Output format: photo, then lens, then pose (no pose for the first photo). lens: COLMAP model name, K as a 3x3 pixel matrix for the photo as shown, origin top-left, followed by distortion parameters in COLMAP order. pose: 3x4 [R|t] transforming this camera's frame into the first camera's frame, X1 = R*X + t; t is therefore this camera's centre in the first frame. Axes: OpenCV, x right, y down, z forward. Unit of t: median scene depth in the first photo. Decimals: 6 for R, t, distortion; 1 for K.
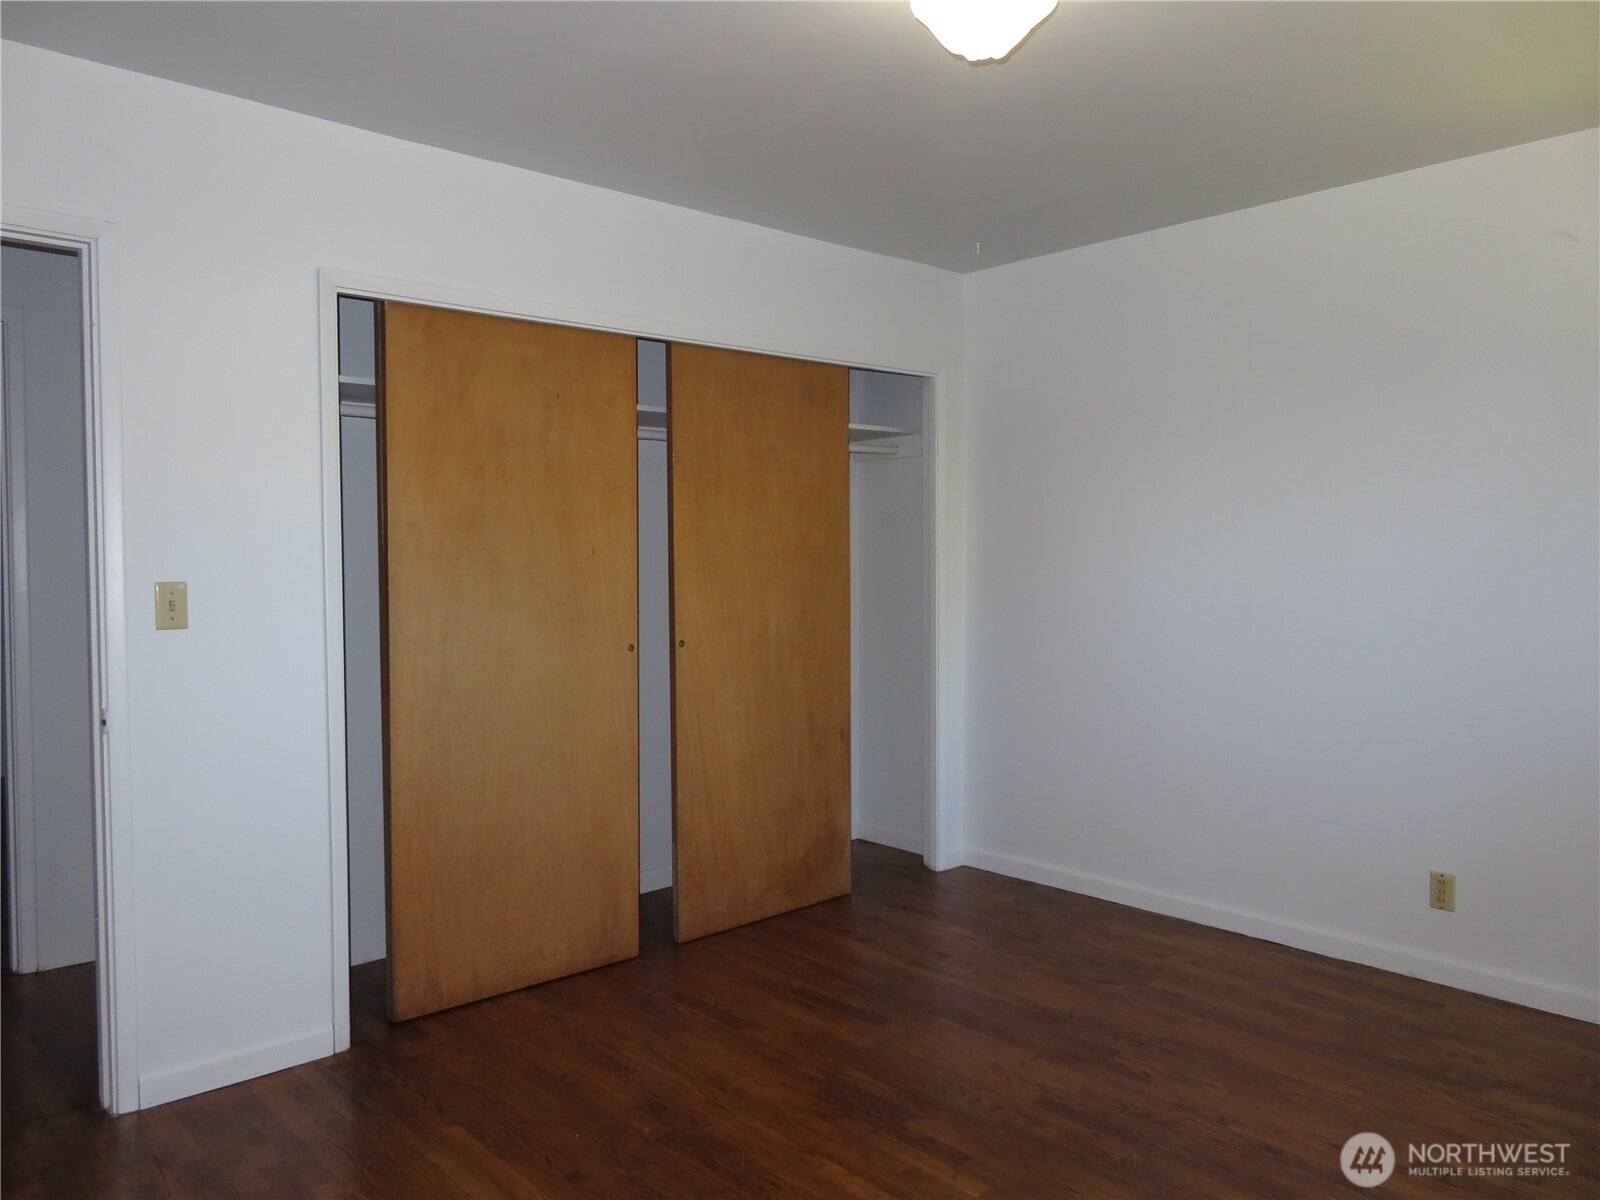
lens RADIAL K [[1140.7, 0, 800.0], [0, 1140.7, 600.0], [0, 0, 1]] dist [-0.005440, -0.001081]
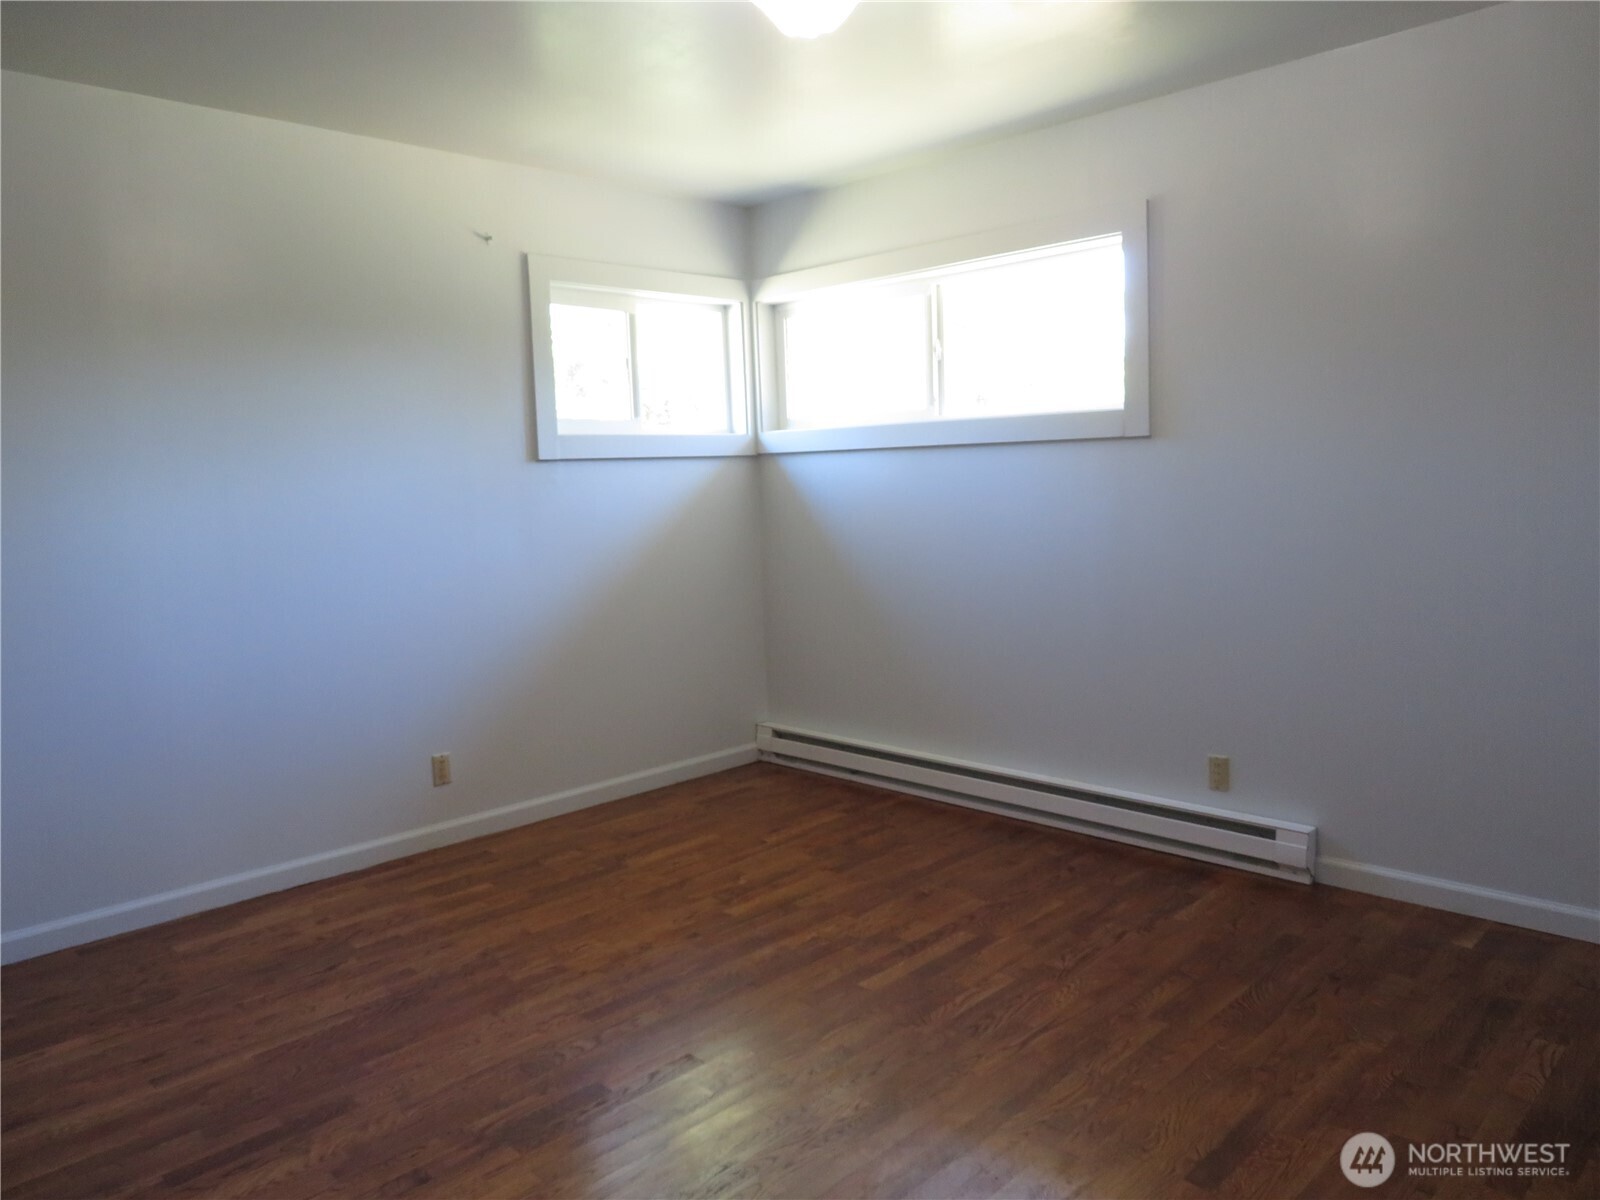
lens RADIAL K [[1140.7, 0, 800.0], [0, 1140.7, 600.0], [0, 0, 1]] dist [-0.005440, -0.001081]
pose [[-0.048038, -0.105709, 0.993236, -0.636549], [0.067404, 0.991774, 0.108813, -0.025756], [-0.996569, 0.072175, -0.040518, 0.675610]]
